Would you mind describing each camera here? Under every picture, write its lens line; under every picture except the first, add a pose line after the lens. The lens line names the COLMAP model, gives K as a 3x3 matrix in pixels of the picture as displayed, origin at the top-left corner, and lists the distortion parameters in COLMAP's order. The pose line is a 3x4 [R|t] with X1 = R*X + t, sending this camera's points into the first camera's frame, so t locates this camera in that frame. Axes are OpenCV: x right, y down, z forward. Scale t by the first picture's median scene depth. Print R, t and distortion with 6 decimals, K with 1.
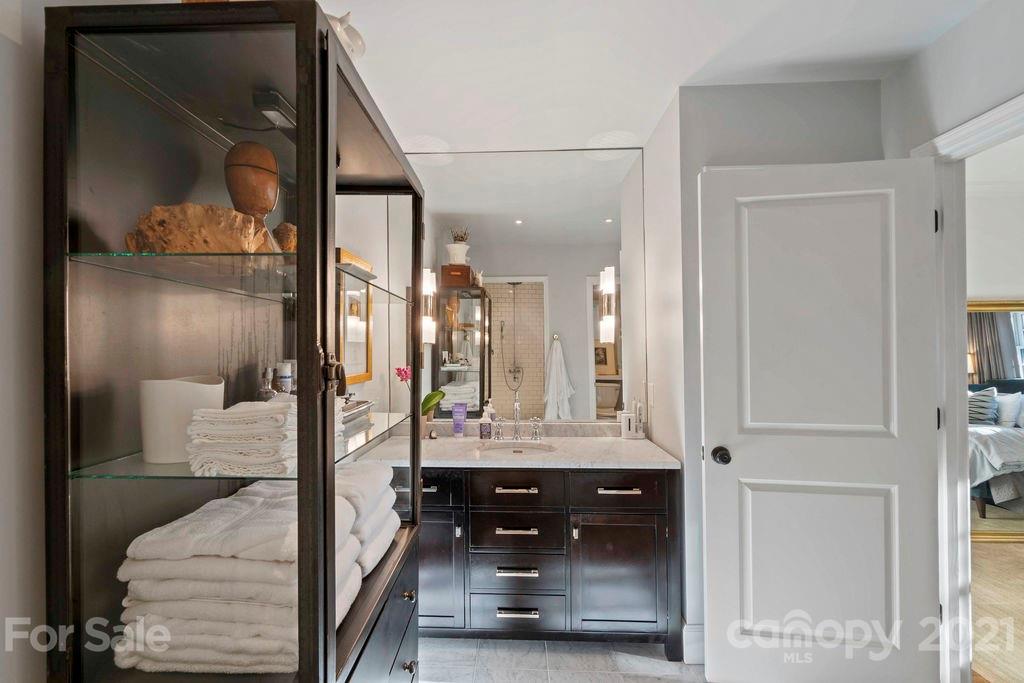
lens RADIAL K [[471.1, 0, 492.1], [0, 471.1, 341.3], [0, 0, 1]] dist [-0.000962, 0.001596]
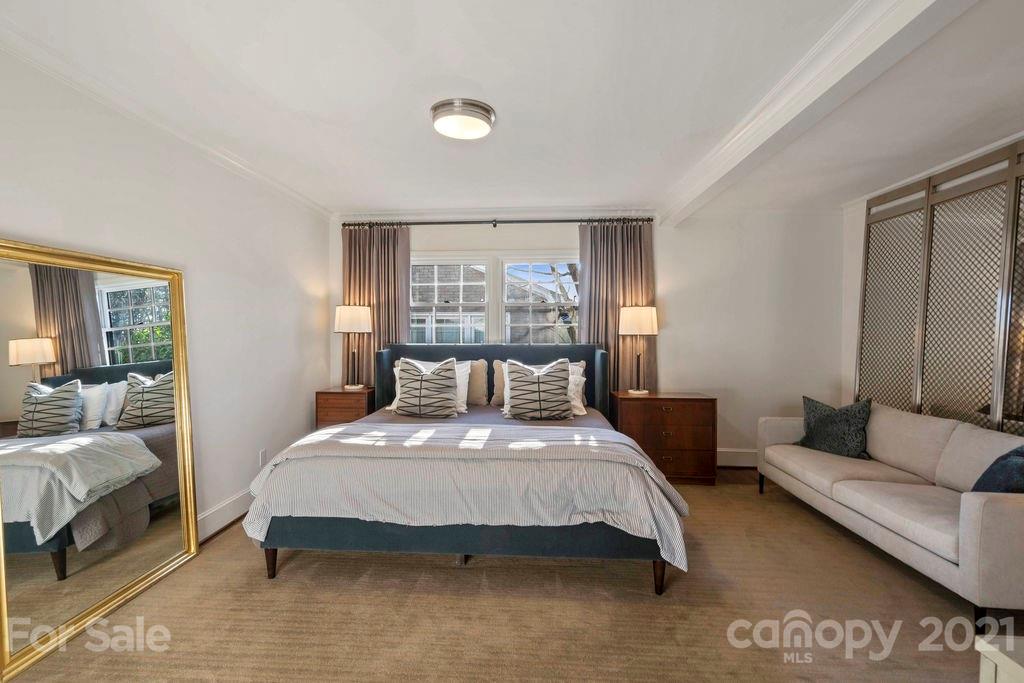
lens RADIAL K [[471.1, 0, 493.4], [0, 471.1, 344.5], [0, 0, 1]] dist [-0.000962, 0.001596]
pose [[0.035712, -0.022208, 0.999115, 0.332790], [-0.009537, 0.999700, 0.022562, 0.016914], [-0.999317, -0.010334, 0.035490, 0.305625]]
